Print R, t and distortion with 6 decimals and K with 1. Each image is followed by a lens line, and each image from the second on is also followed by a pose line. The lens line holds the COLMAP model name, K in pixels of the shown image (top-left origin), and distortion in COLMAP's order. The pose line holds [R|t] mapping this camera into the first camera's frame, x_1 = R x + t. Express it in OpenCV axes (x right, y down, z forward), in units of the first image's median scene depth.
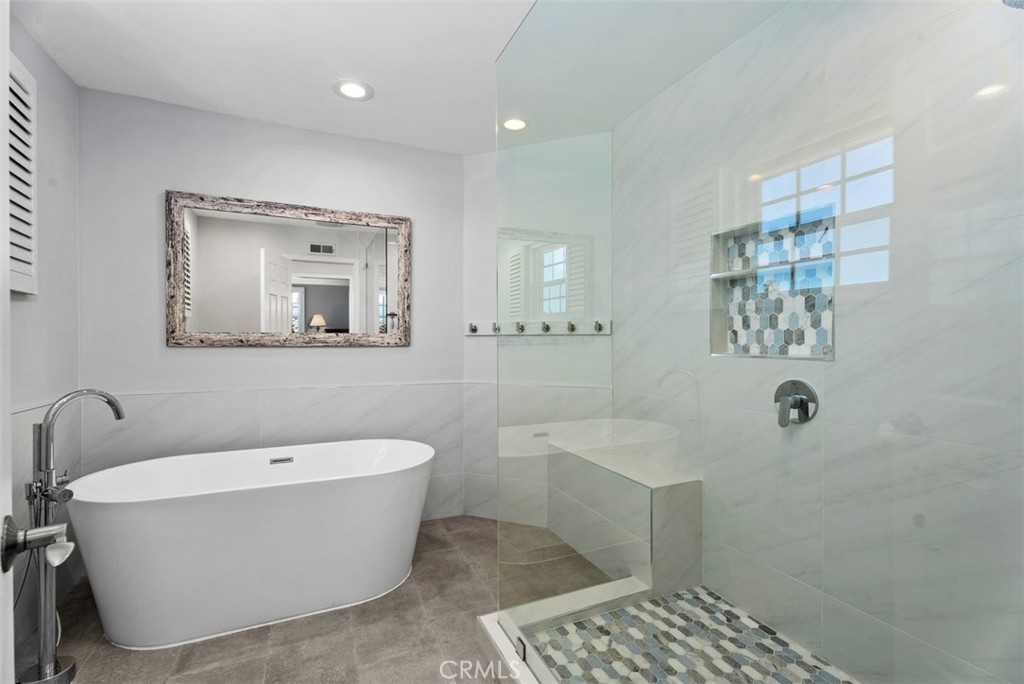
lens RADIAL K [[458.8, 0, 513.2], [0, 458.8, 347.8], [0, 0, 1]] dist [0.013180, -0.001559]
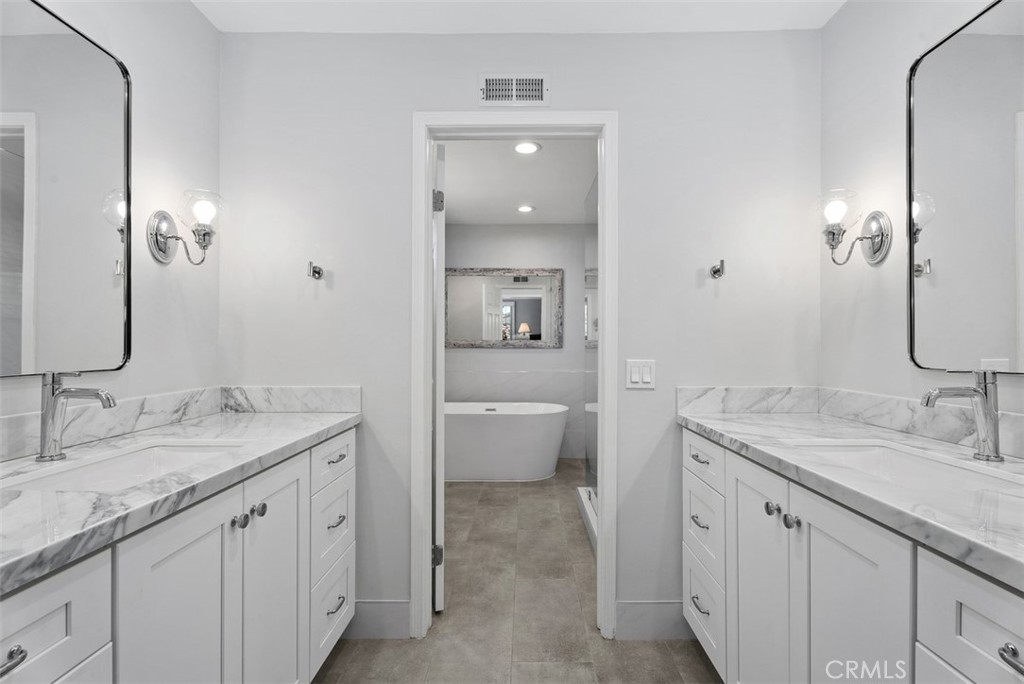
lens RADIAL K [[458.8, 0, 508.9], [0, 458.8, 350.6], [0, 0, 1]] dist [0.013180, -0.001559]
pose [[0.902691, 0.007818, -0.430218, 0.316640], [-0.008866, 0.999961, -0.000431, 0.008234], [0.430198, 0.004203, 0.902725, -0.561402]]
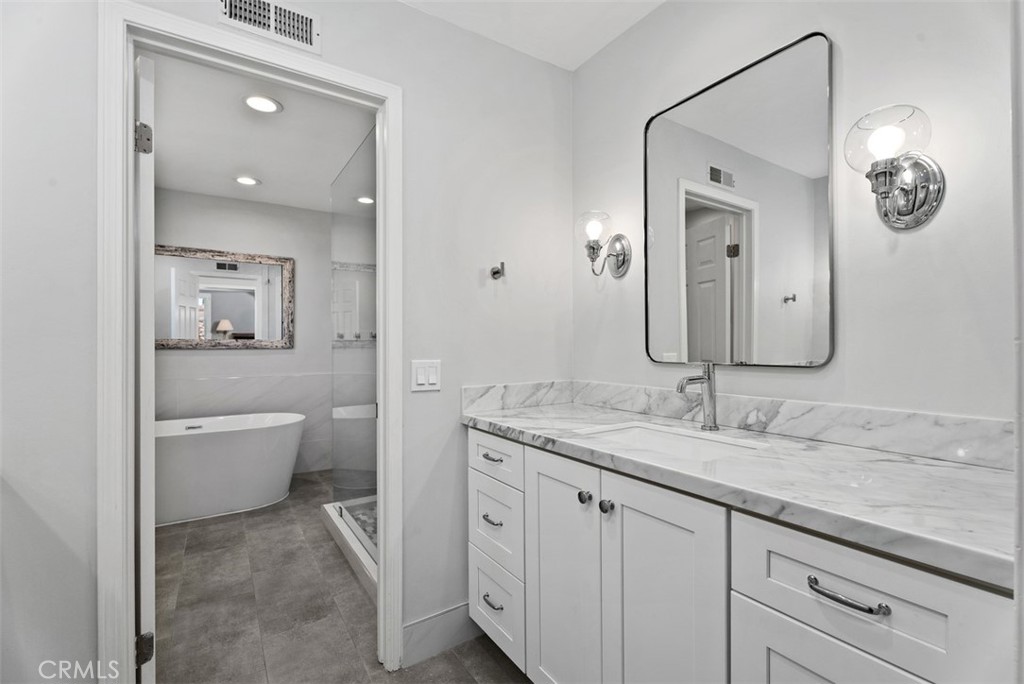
lens RADIAL K [[458.8, 0, 510.3], [0, 458.8, 349.3], [0, 0, 1]] dist [0.013180, -0.001559]
pose [[0.988947, -0.003049, 0.148237, 0.236912], [0.003765, 0.999983, -0.004546, 0.007961], [-0.148220, 0.005054, 0.988941, -0.521883]]
